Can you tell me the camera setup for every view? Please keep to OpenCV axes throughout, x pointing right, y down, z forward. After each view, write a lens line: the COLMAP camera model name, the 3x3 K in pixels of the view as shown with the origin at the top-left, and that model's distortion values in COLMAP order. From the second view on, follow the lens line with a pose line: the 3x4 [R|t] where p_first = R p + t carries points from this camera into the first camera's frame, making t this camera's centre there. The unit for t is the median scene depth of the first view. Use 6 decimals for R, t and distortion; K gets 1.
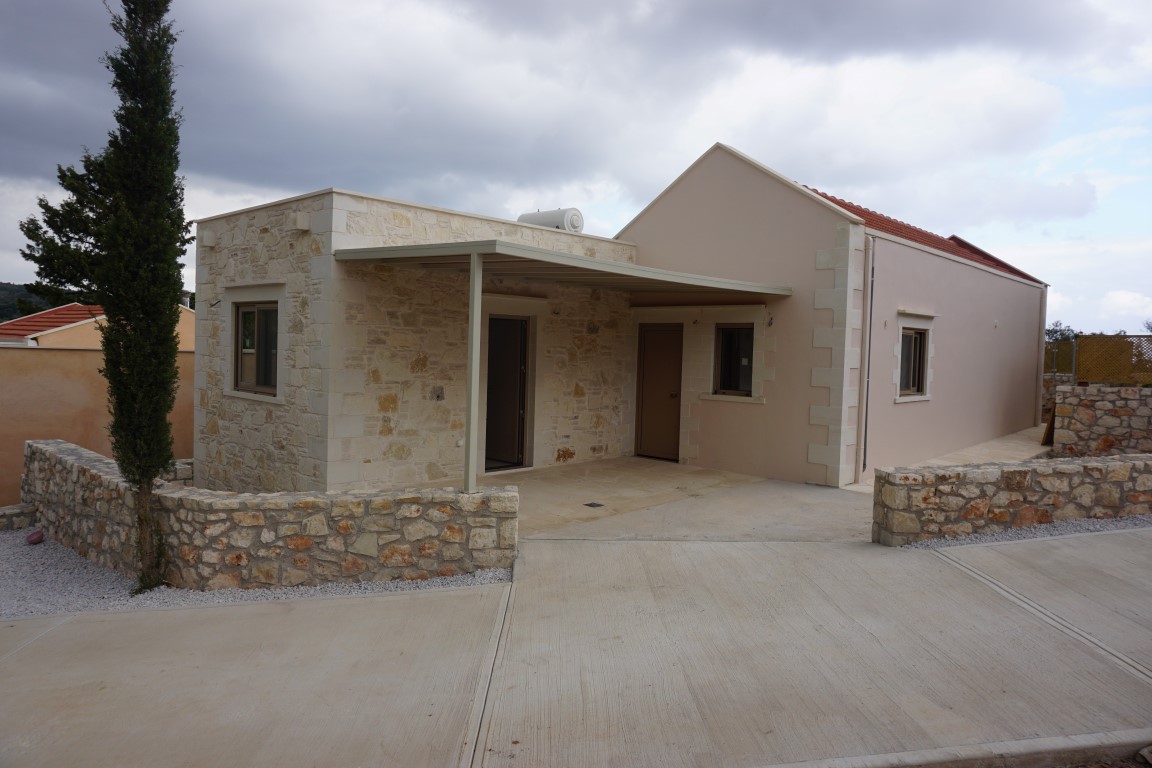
lens RADIAL K [[777.1, 0, 577.7], [0, 777.1, 383.7], [0, 0, 1]] dist [-0.055032, 0.037826]
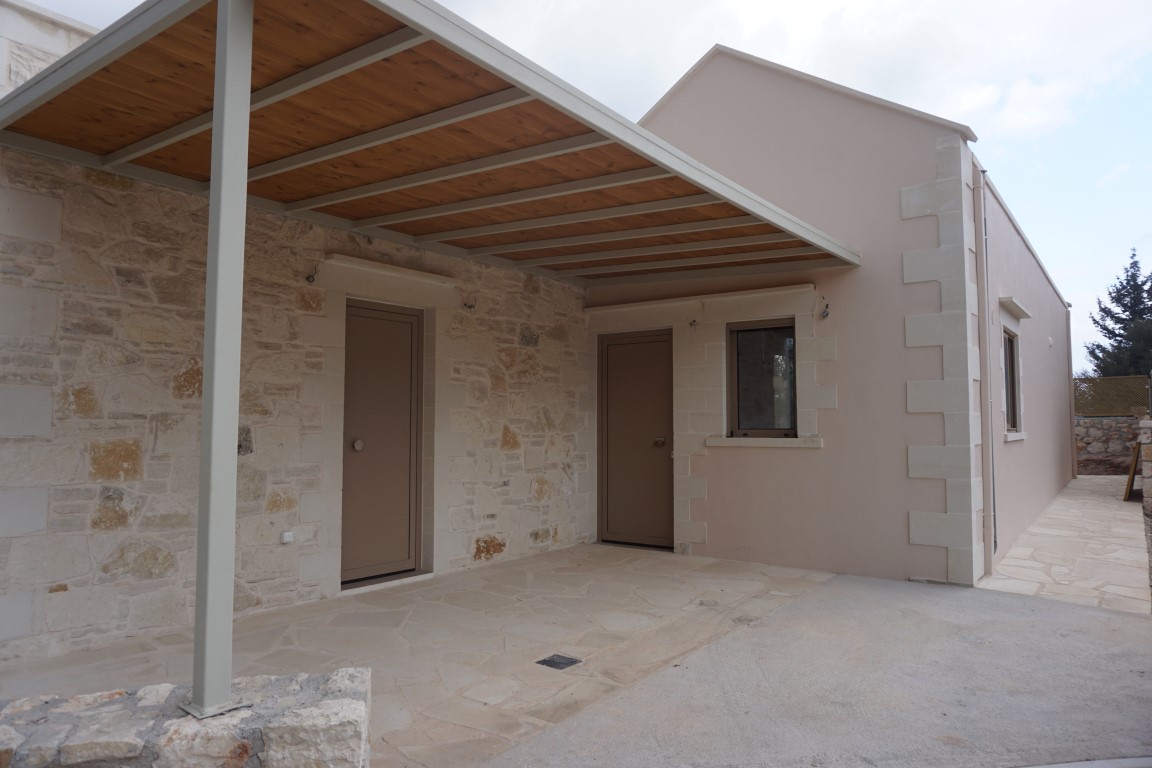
lens RADIAL K [[777.1, 0, 575.3], [0, 777.1, 383.4], [0, 0, 1]] dist [-0.055032, 0.037826]
pose [[0.993563, -0.021714, 0.111182, -0.014547], [0.032380, 0.994946, -0.095046, 0.026956], [-0.108557, 0.098034, 0.989245, 0.421240]]
